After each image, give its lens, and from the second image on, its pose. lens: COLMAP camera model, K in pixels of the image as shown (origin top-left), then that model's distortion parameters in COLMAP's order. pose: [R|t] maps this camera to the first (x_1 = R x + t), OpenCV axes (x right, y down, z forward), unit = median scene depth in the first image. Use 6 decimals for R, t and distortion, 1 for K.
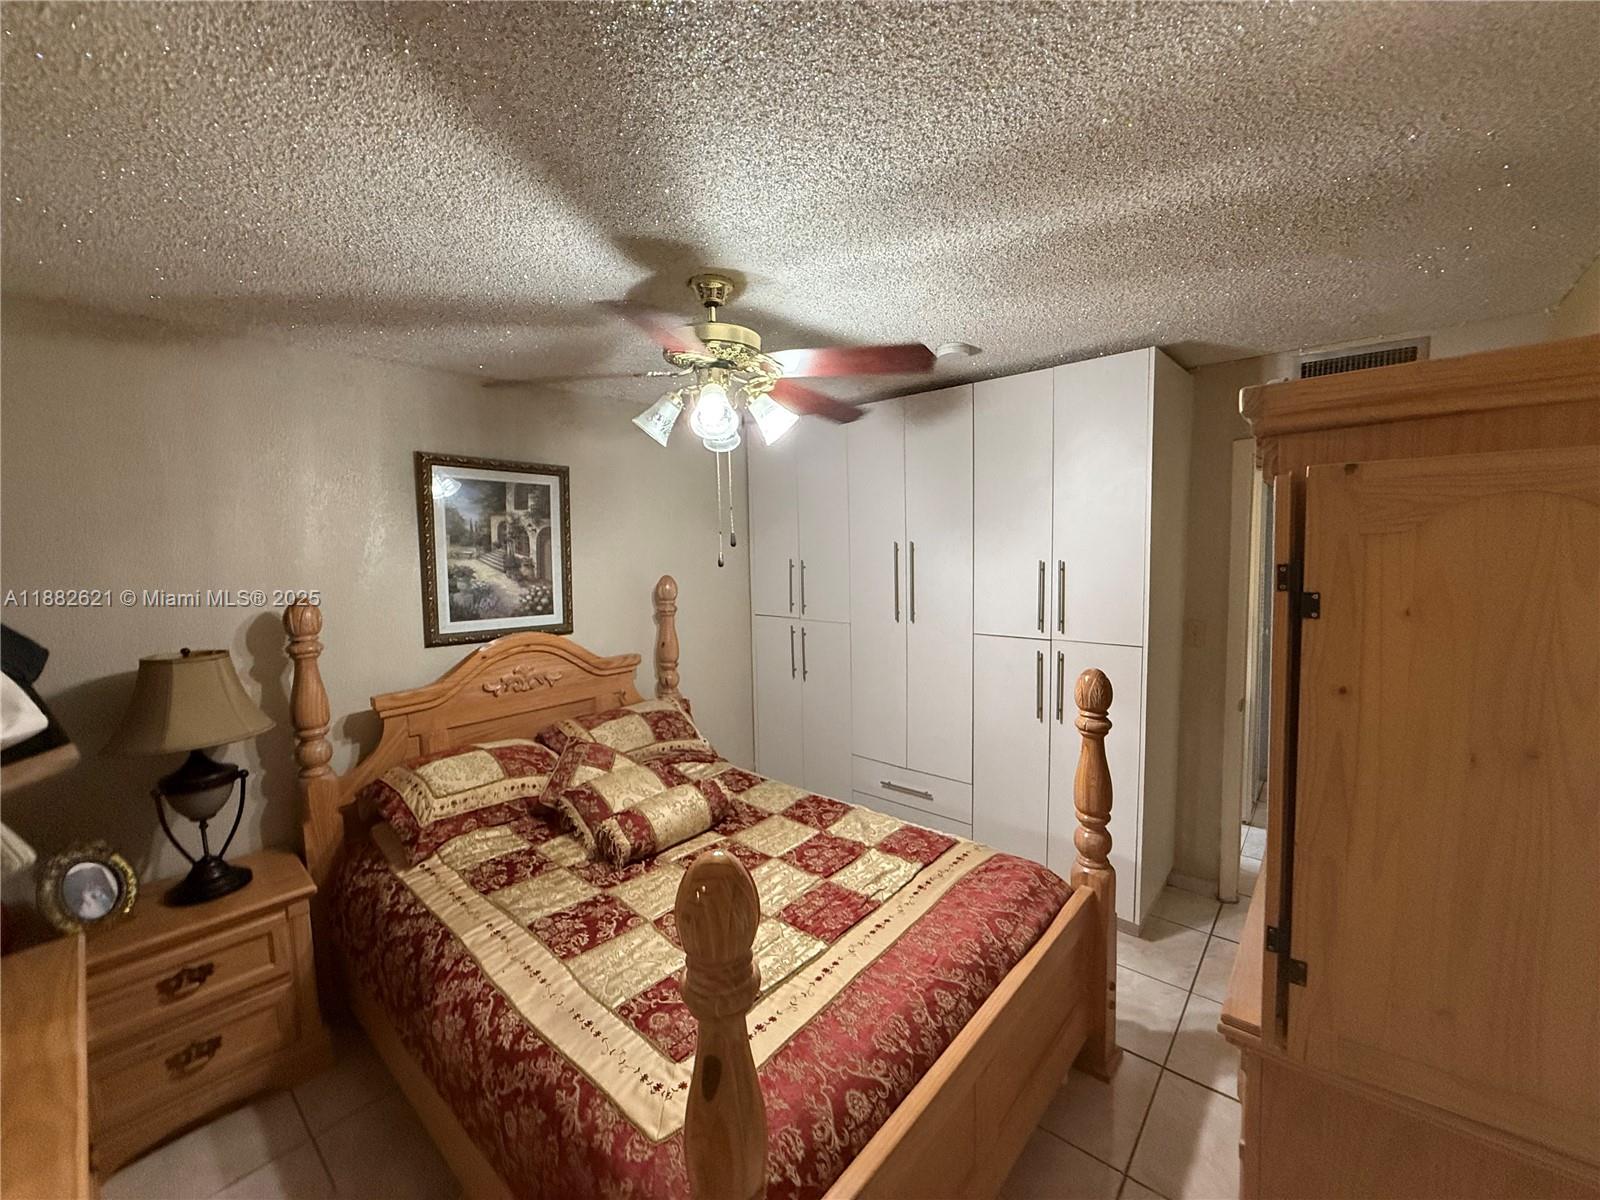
lens RADIAL K [[638.6, 0, 795.2], [0, 638.6, 599.3], [0, 0, 1]] dist [-0.000168, -0.000452]
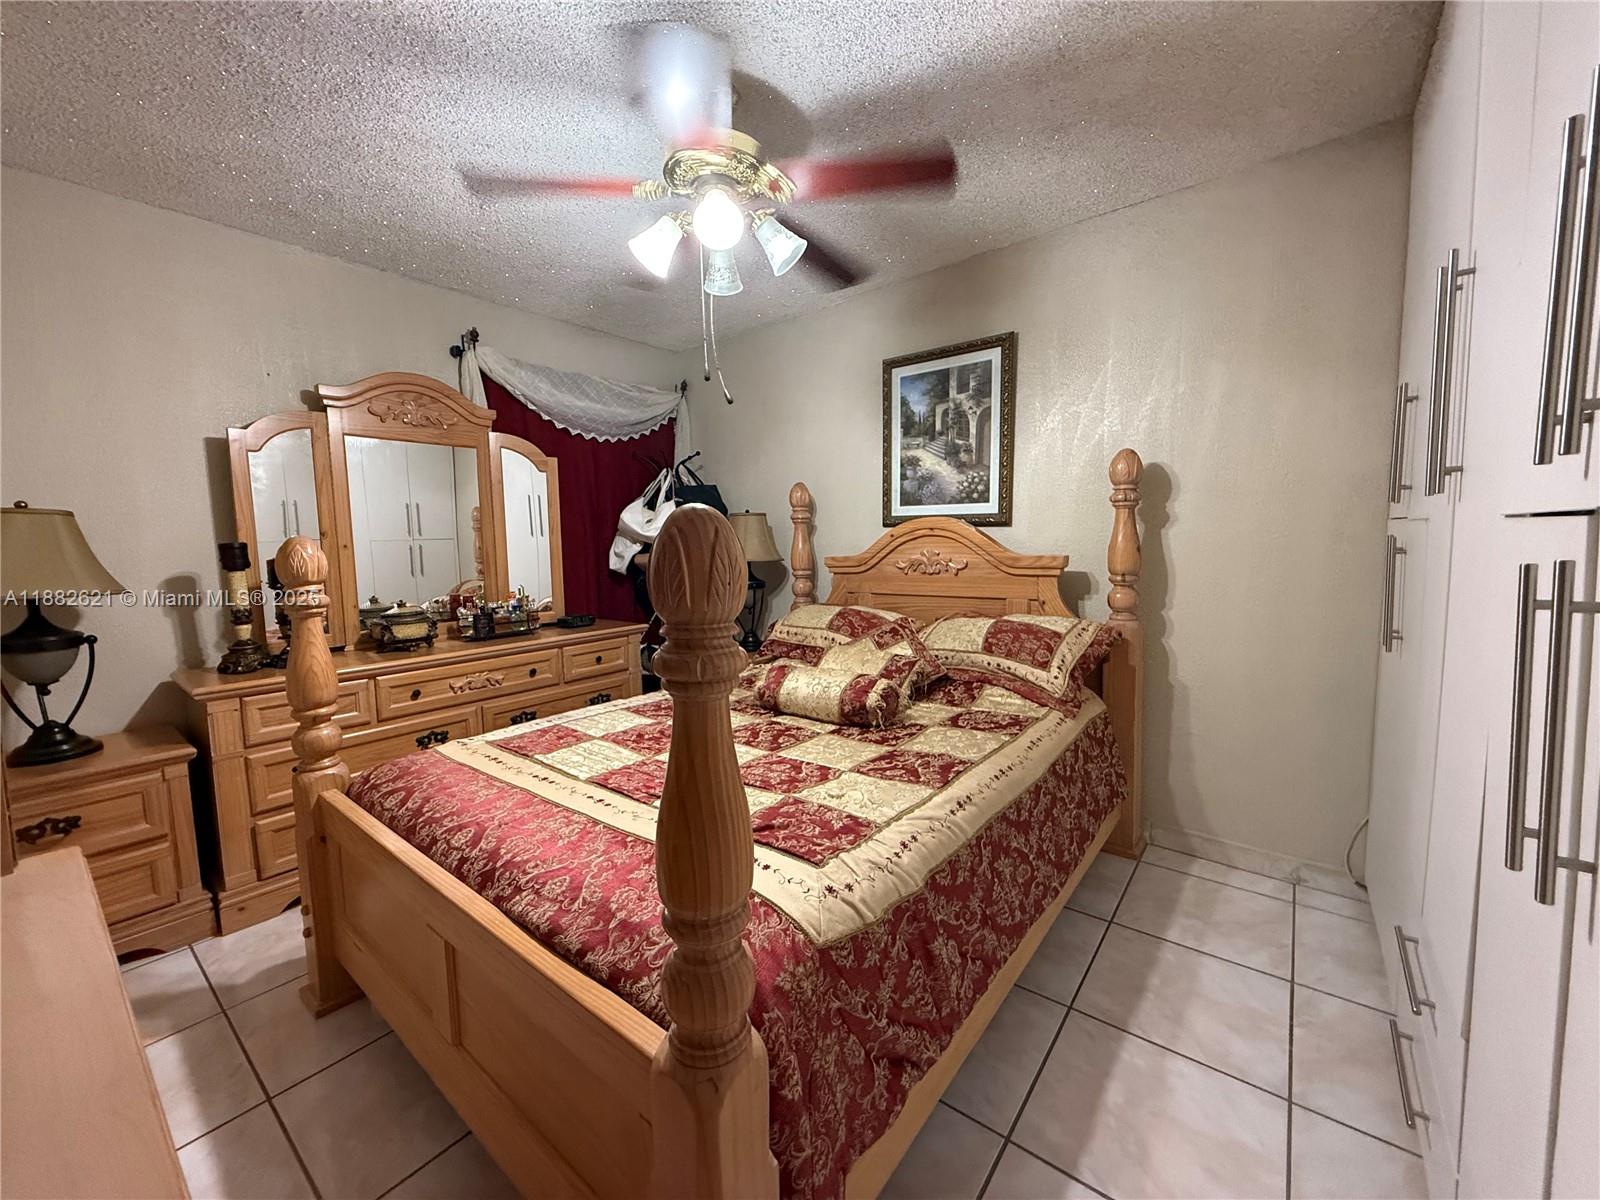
lens RADIAL K [[638.6, 0, 795.2], [0, 638.6, 599.3], [0, 0, 1]] dist [-0.000168, -0.000452]
pose [[0.041663, 0.113568, -0.992656, 0.592701], [-0.059646, 0.992030, 0.110993, 0.083325], [0.997350, 0.054584, 0.048104, 0.744996]]
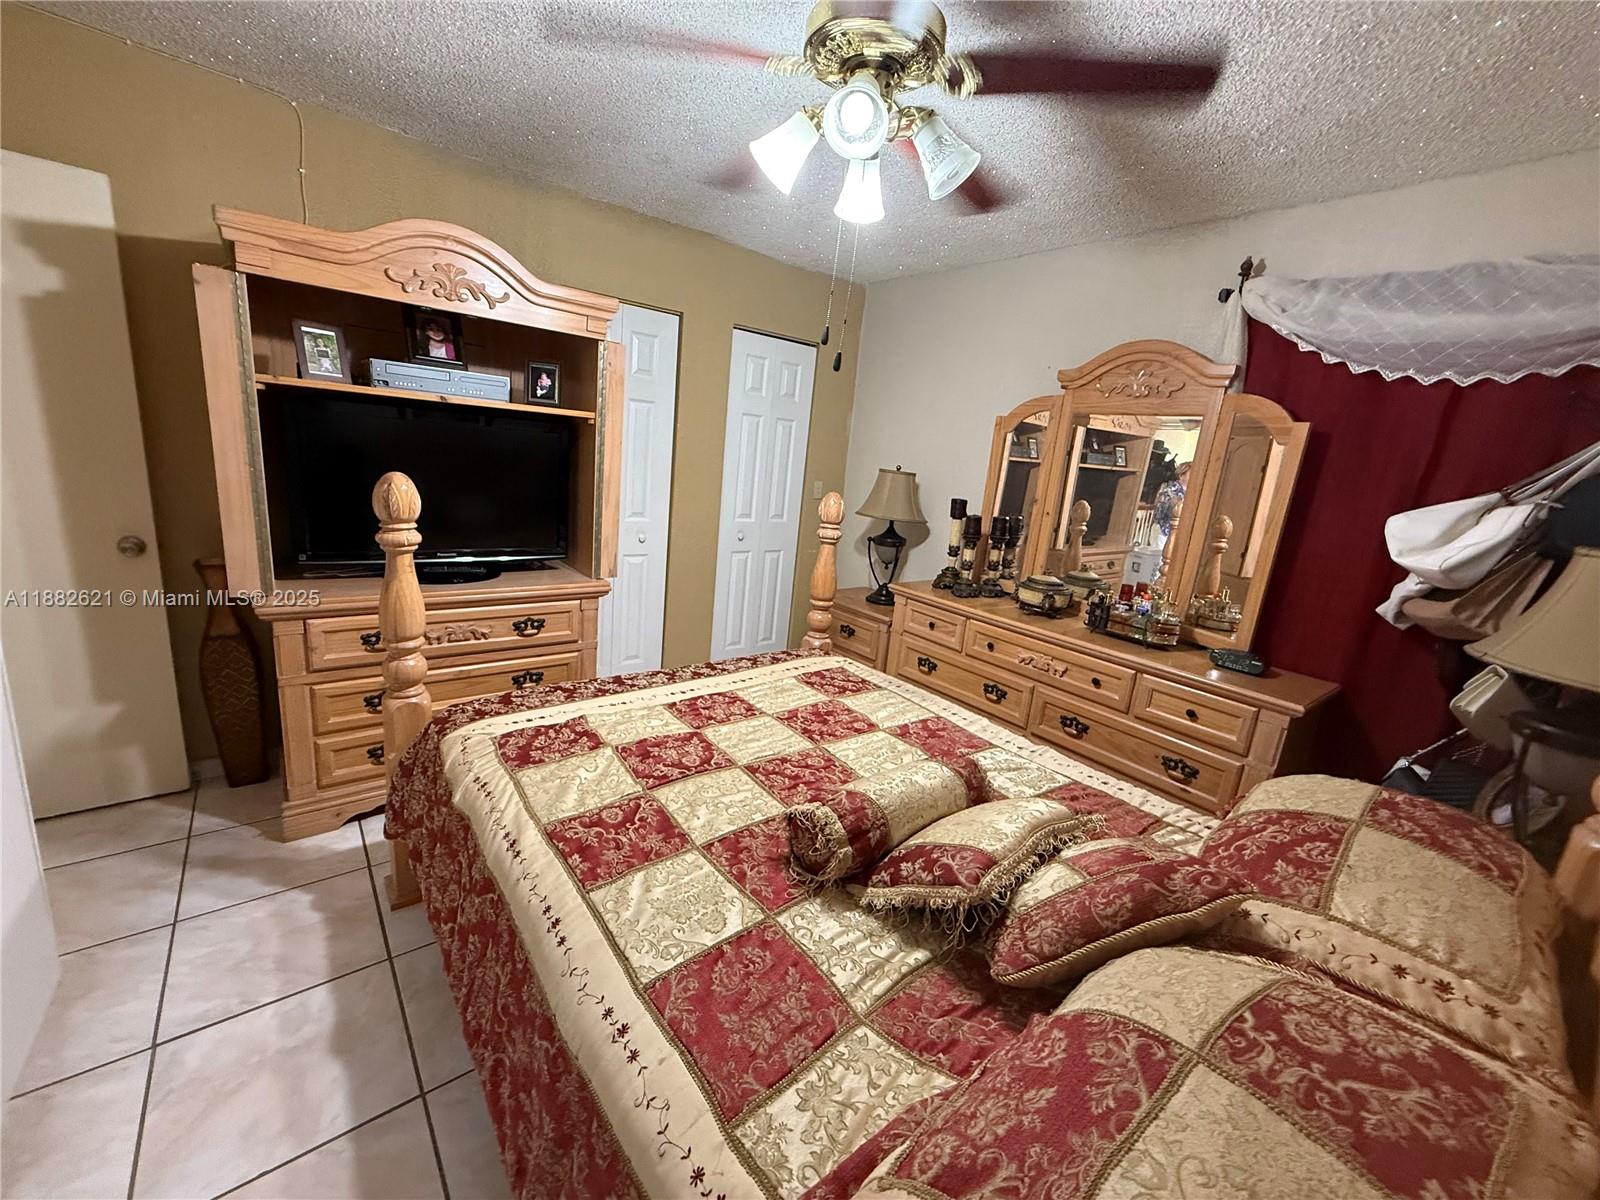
lens RADIAL K [[638.6, 0, 795.2], [0, 638.6, 599.3], [0, 0, 1]] dist [-0.000168, -0.000452]
pose [[-0.980389, -0.107052, 0.165460, -0.152434], [-0.053424, 0.952526, 0.299732, -0.011807], [-0.189692, 0.285014, -0.939566, 1.251594]]
